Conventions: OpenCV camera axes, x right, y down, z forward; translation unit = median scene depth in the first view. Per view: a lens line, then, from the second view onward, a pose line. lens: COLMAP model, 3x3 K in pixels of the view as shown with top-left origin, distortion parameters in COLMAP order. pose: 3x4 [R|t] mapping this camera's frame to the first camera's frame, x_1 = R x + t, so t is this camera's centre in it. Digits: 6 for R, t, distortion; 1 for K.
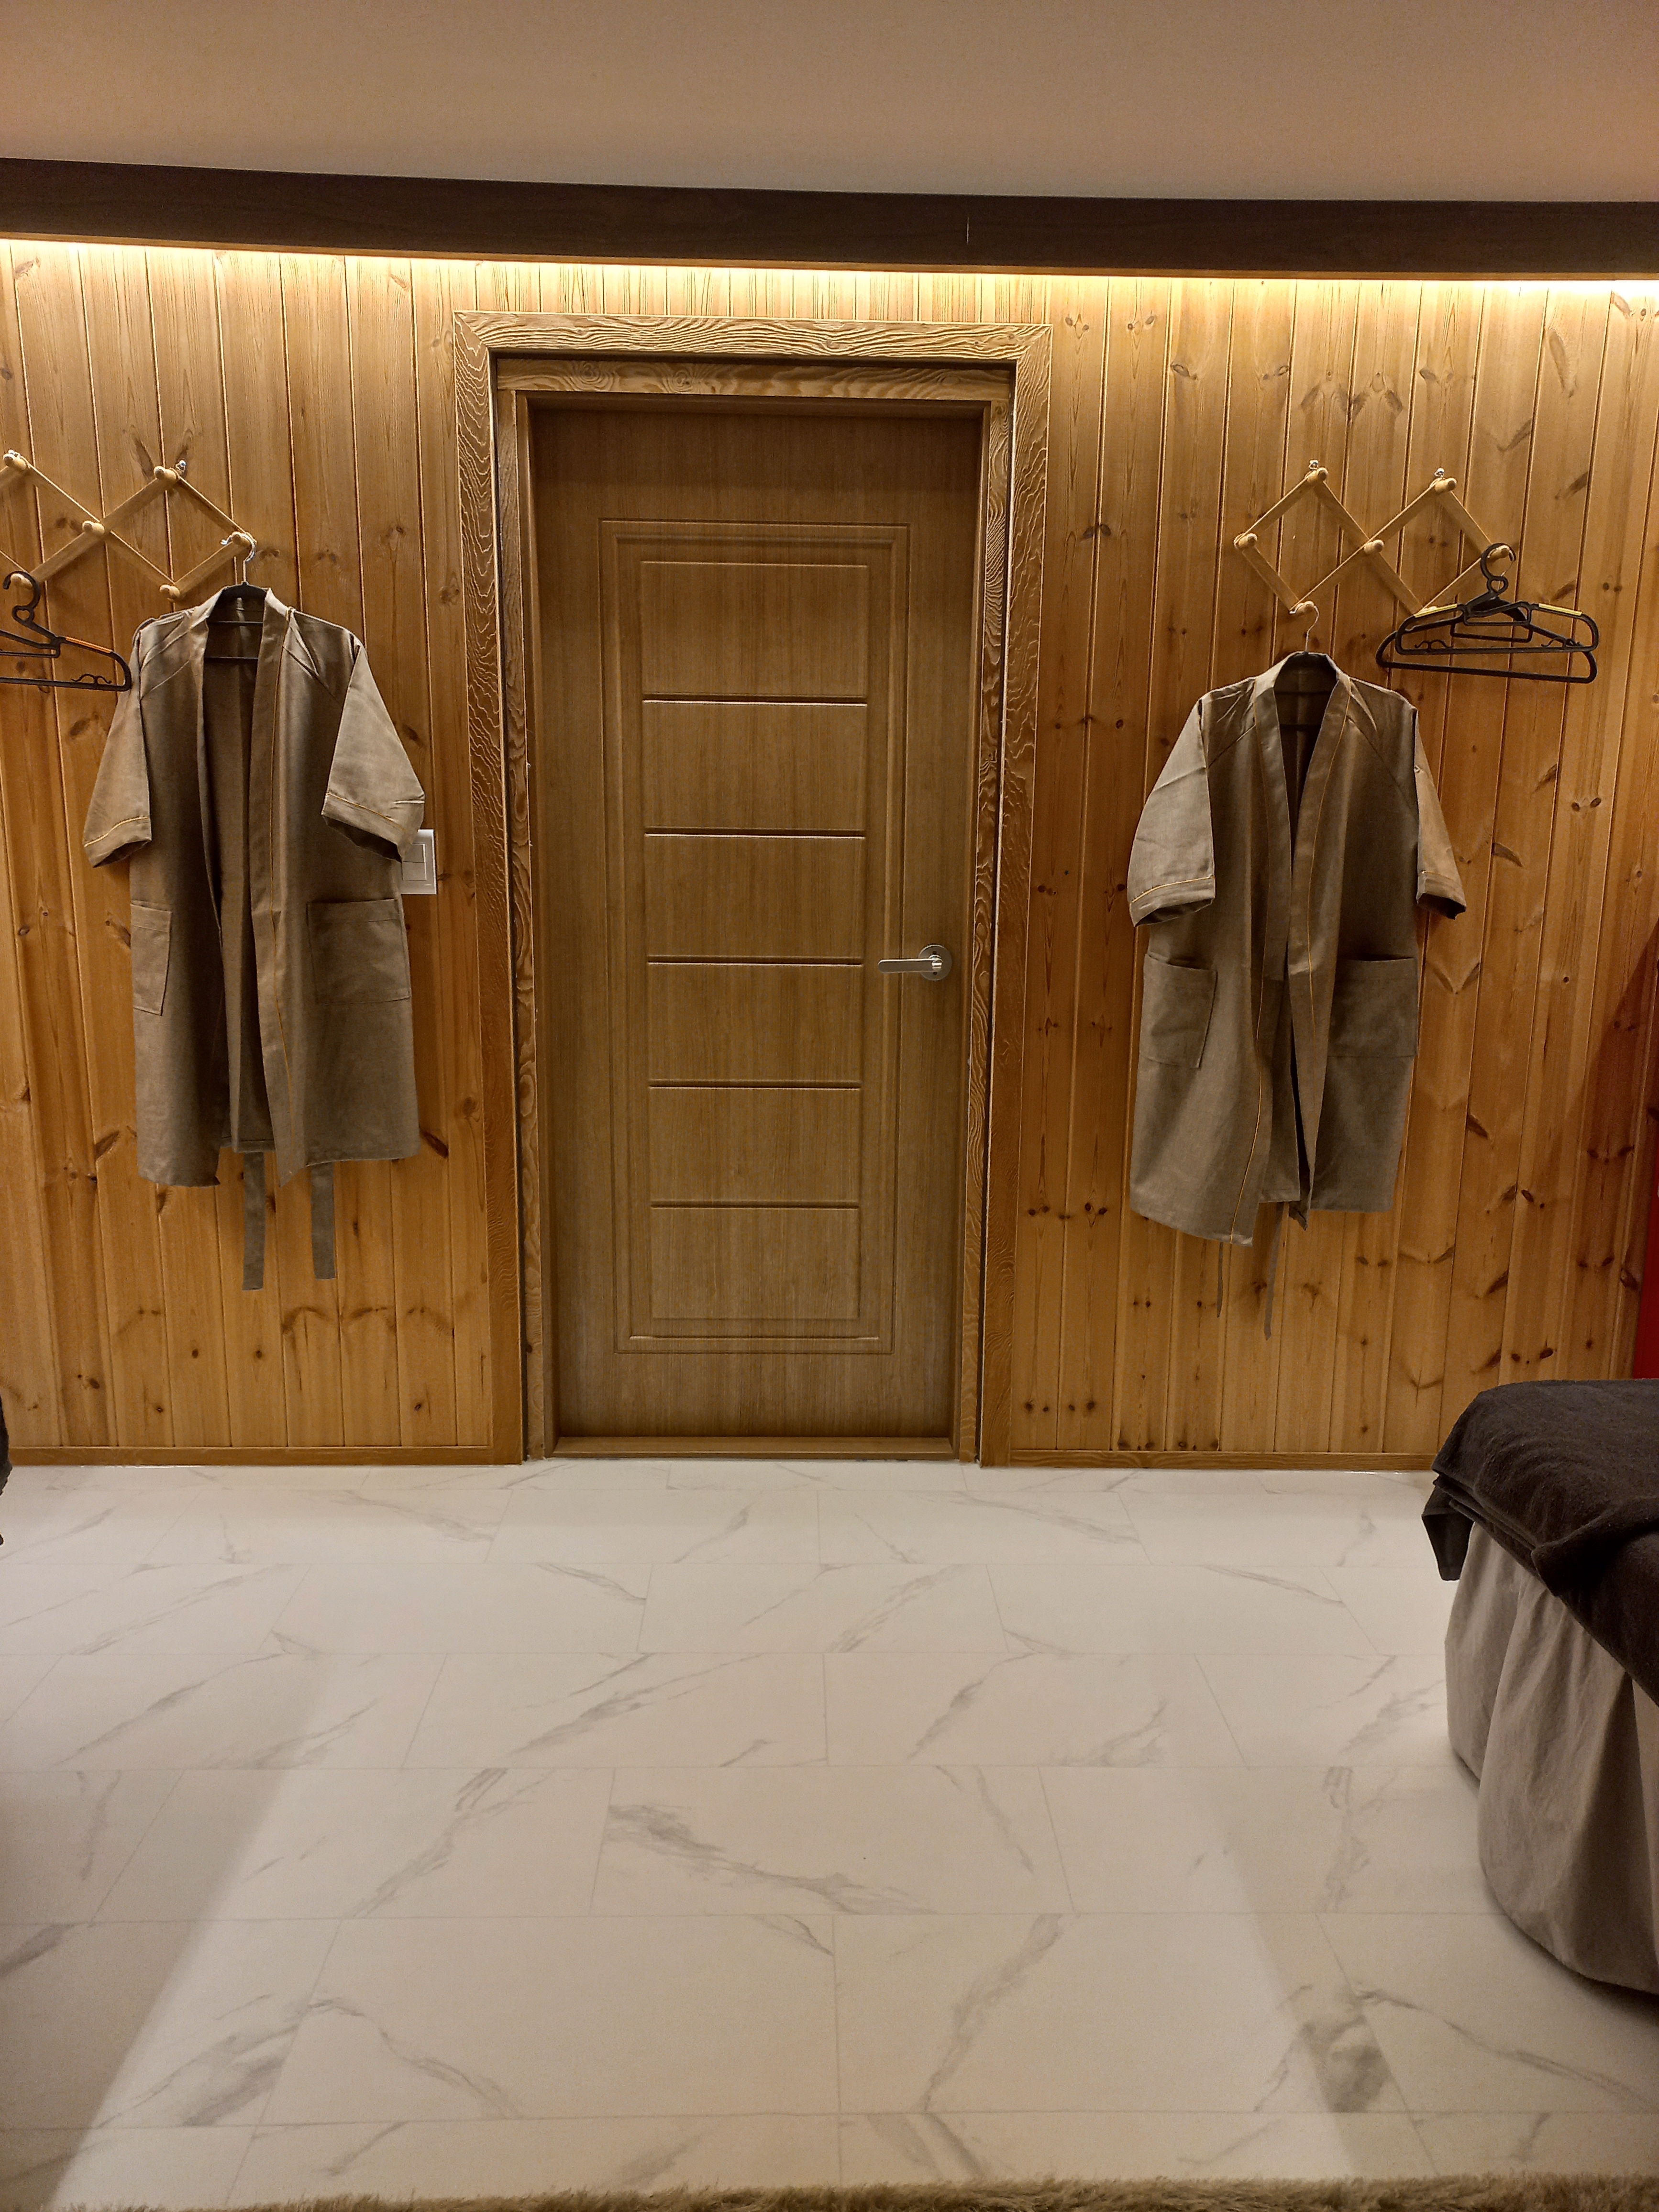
lens RADIAL K [[1625.4, 0, 829.5], [0, 1625.4, 1106.0], [0, 0, 1]] dist [0.001077, 0.063386]
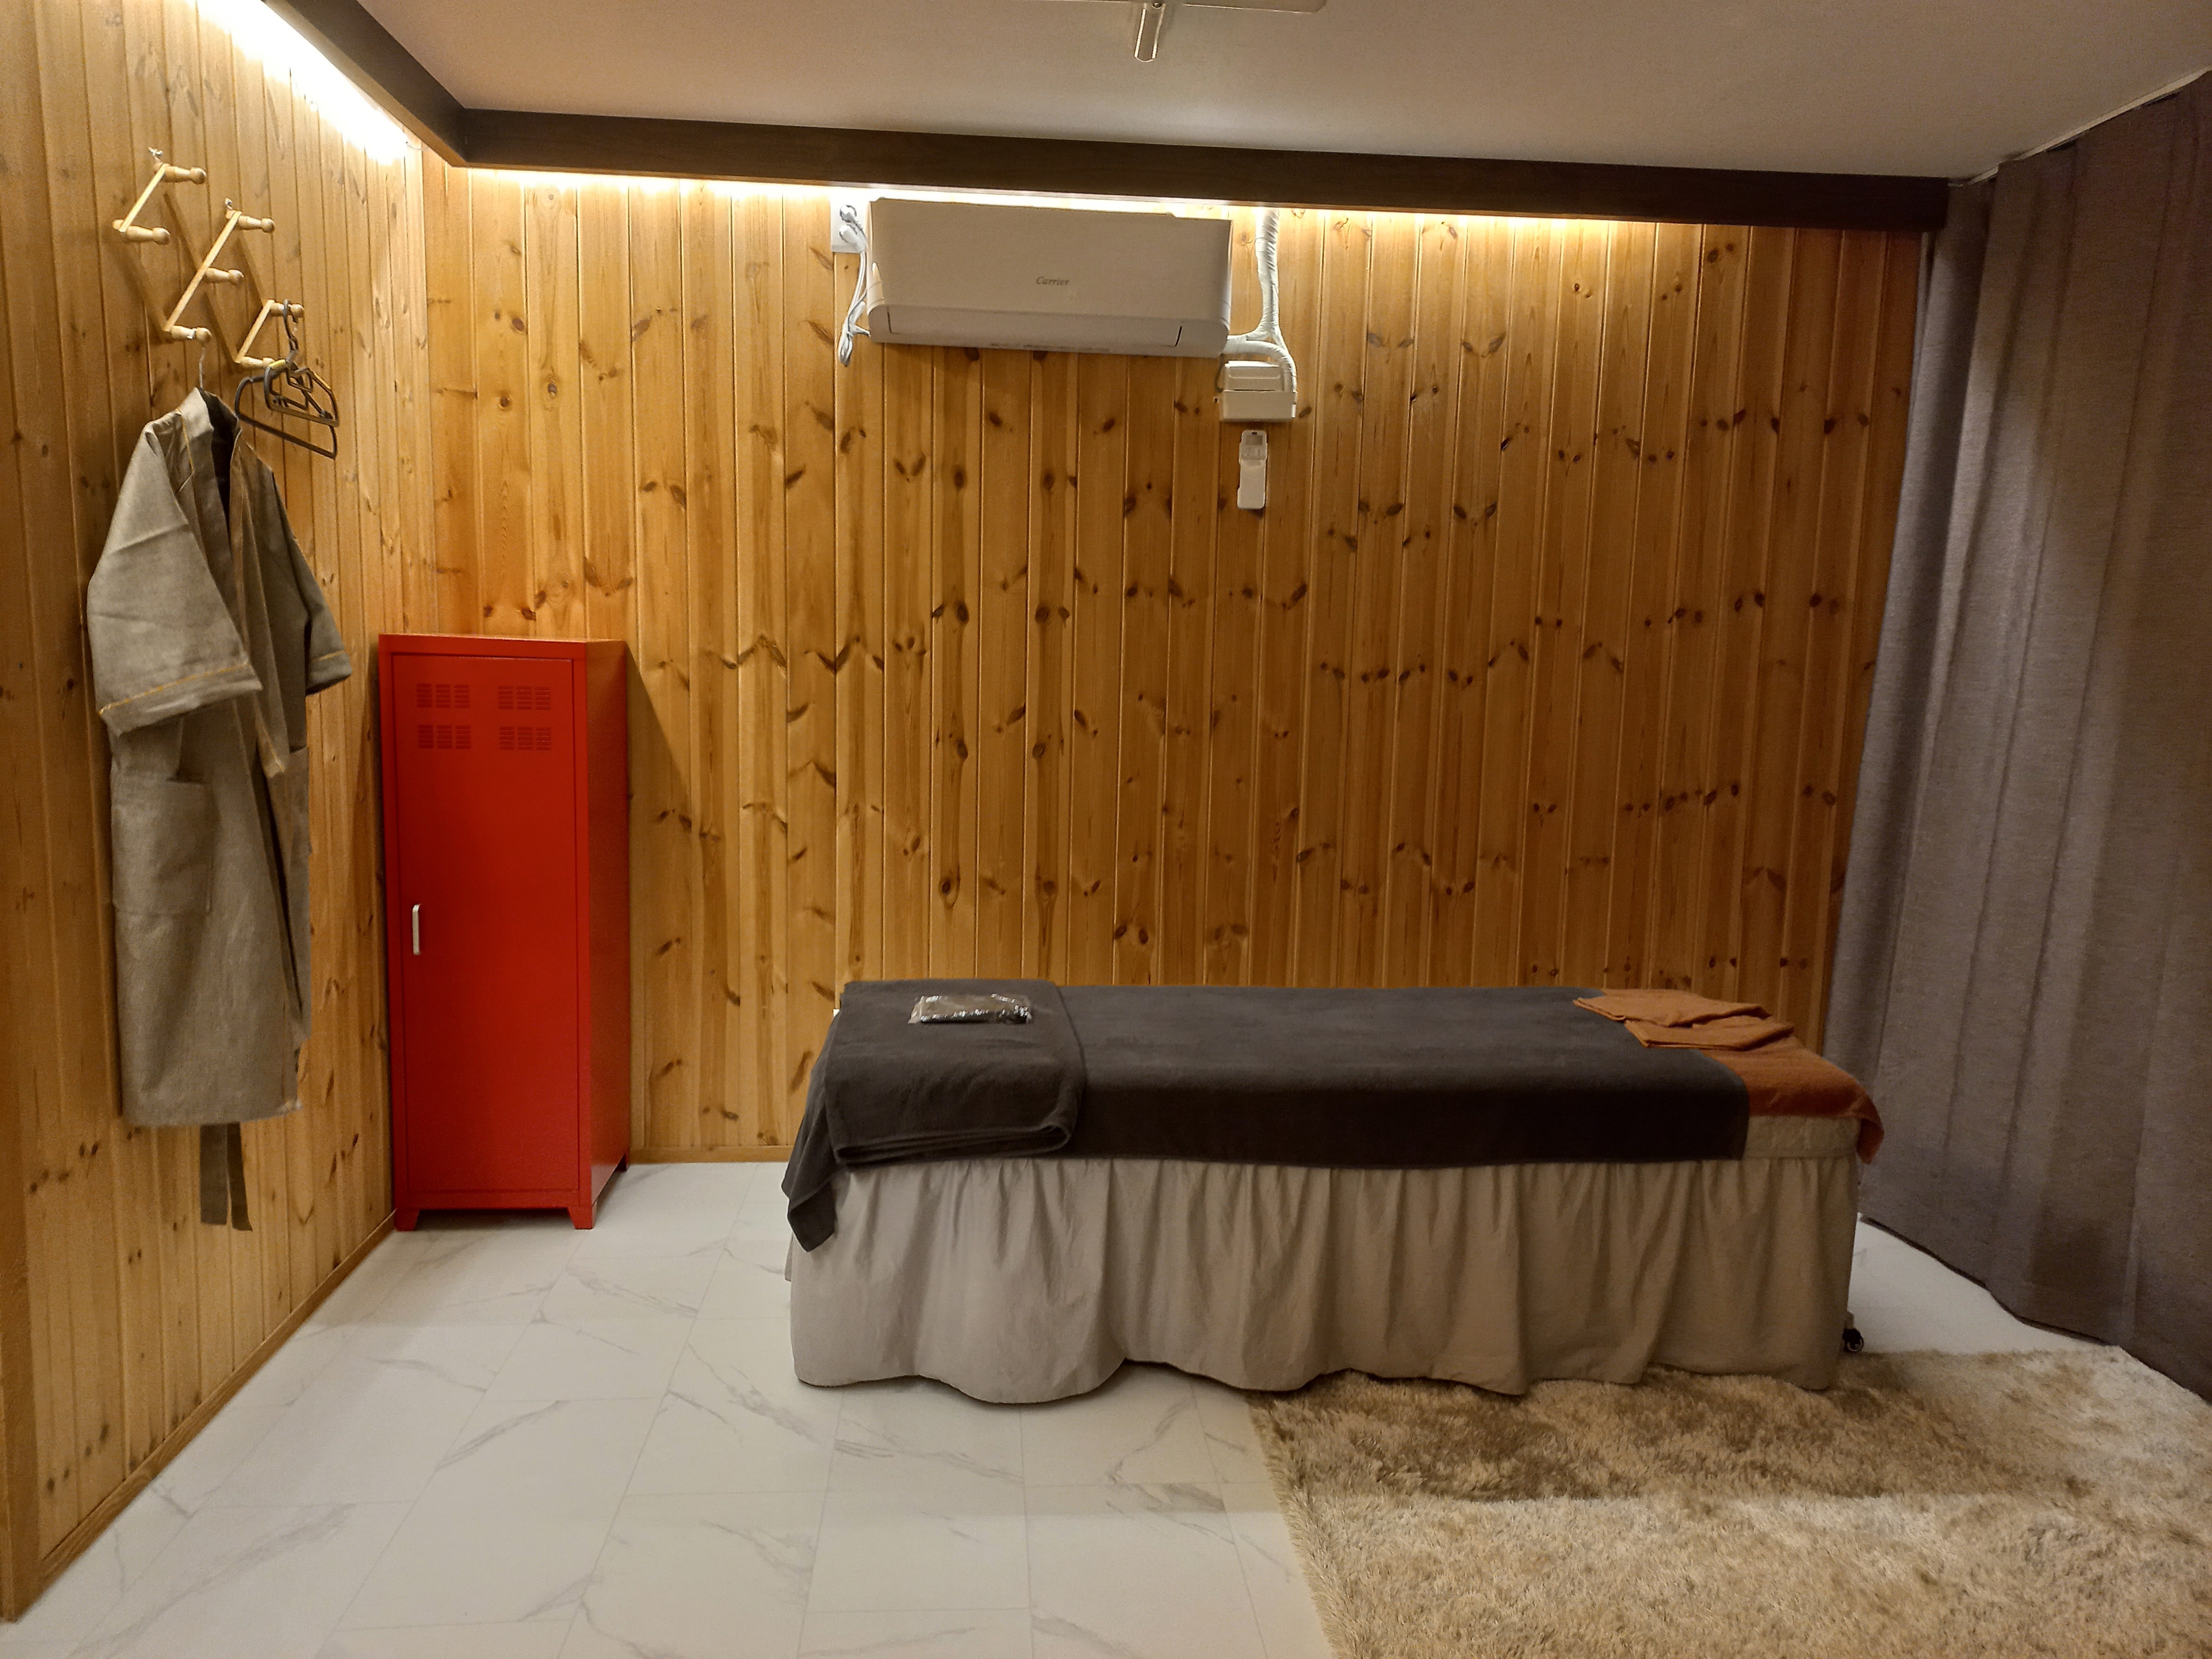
lens RADIAL K [[1625.4, 0, 1106.0], [0, 1625.4, 829.5], [0, 0, 1]] dist [0.001077, 0.063386]
pose [[-0.054795, -0.142078, 0.988338, -0.579816], [0.179873, 0.972227, 0.149735, -0.104810], [-0.982163, 0.185980, -0.027718, 0.617880]]
